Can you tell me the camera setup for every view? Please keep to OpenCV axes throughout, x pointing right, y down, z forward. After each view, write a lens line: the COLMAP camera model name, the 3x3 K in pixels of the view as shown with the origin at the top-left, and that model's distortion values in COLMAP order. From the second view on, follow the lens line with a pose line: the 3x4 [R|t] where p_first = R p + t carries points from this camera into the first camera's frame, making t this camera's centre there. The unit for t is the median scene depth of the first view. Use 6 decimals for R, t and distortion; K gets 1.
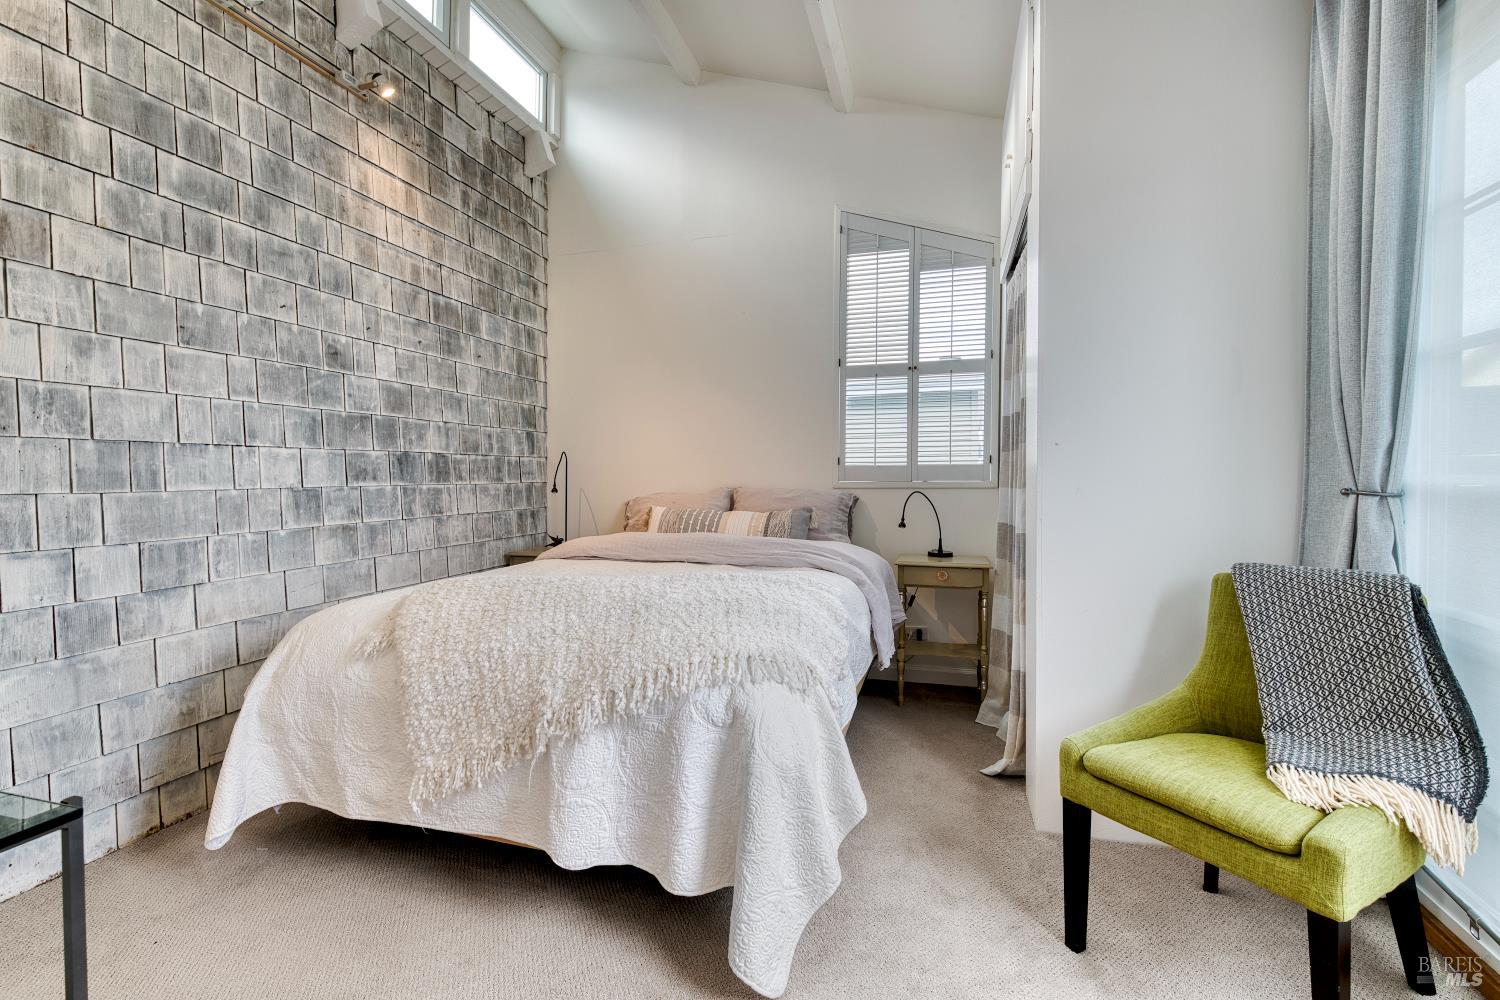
lens RADIAL K [[642.7, 0, 767.5], [0, 642.7, 482.2], [0, 0, 1]] dist [-0.015997, -0.002536]
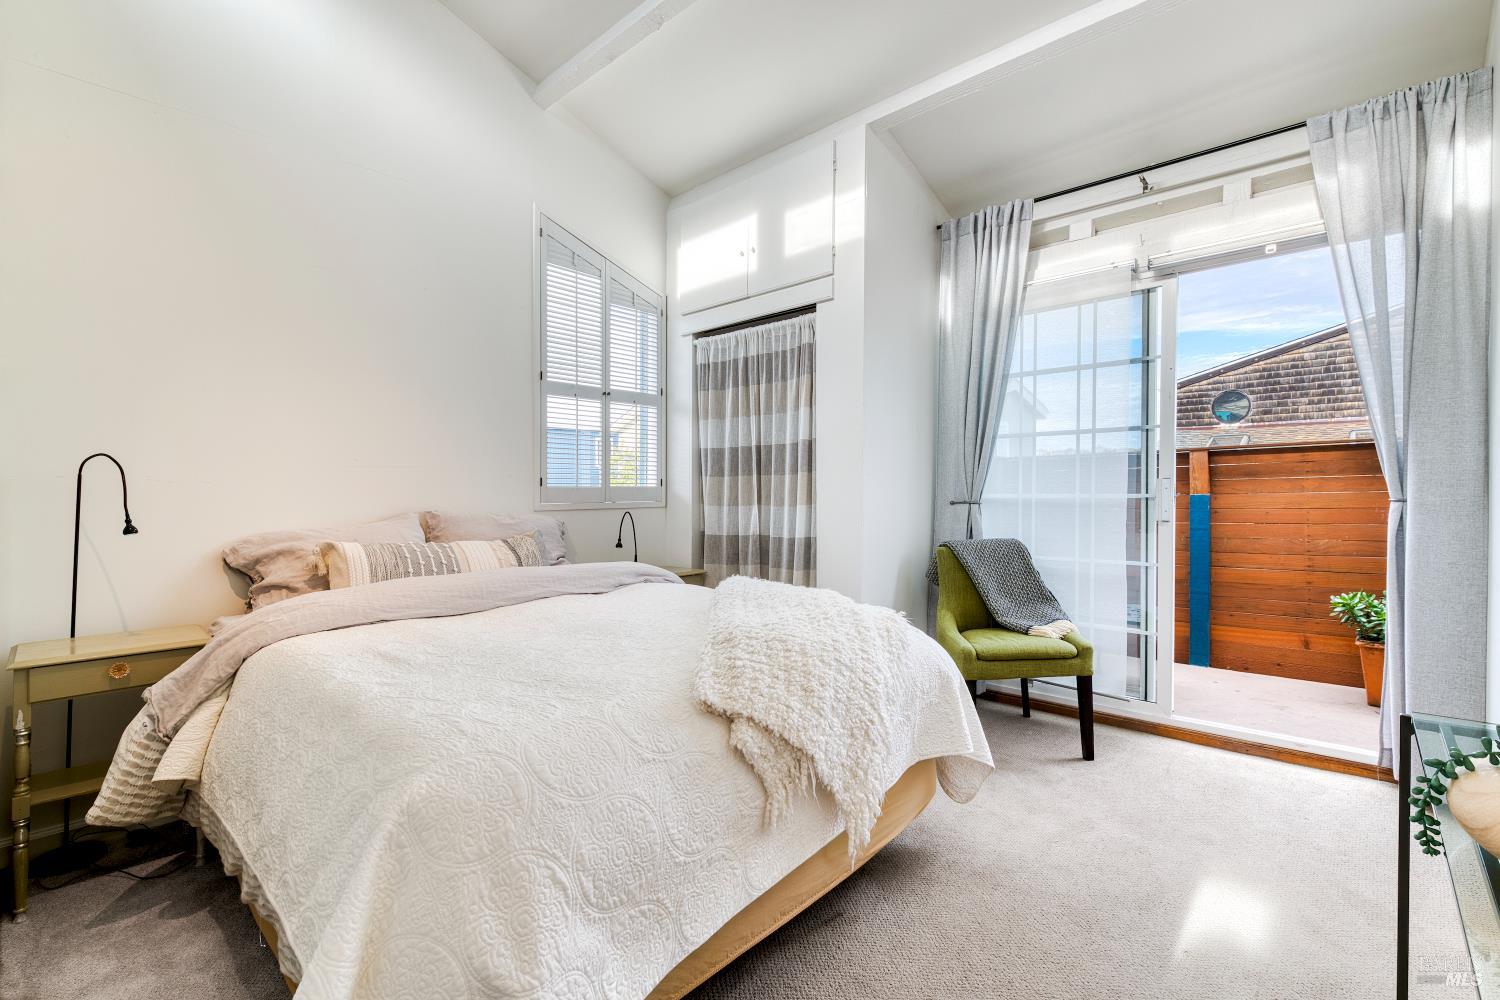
lens RADIAL K [[642.7, 0, 747.4], [0, 642.7, 500.2], [0, 0, 1]] dist [-0.015997, -0.002536]
pose [[0.448794, -0.007380, 0.893605, -0.809803], [0.016207, 0.999869, 0.000118, -0.003310], [-0.893488, 0.014429, 0.448855, 0.449710]]
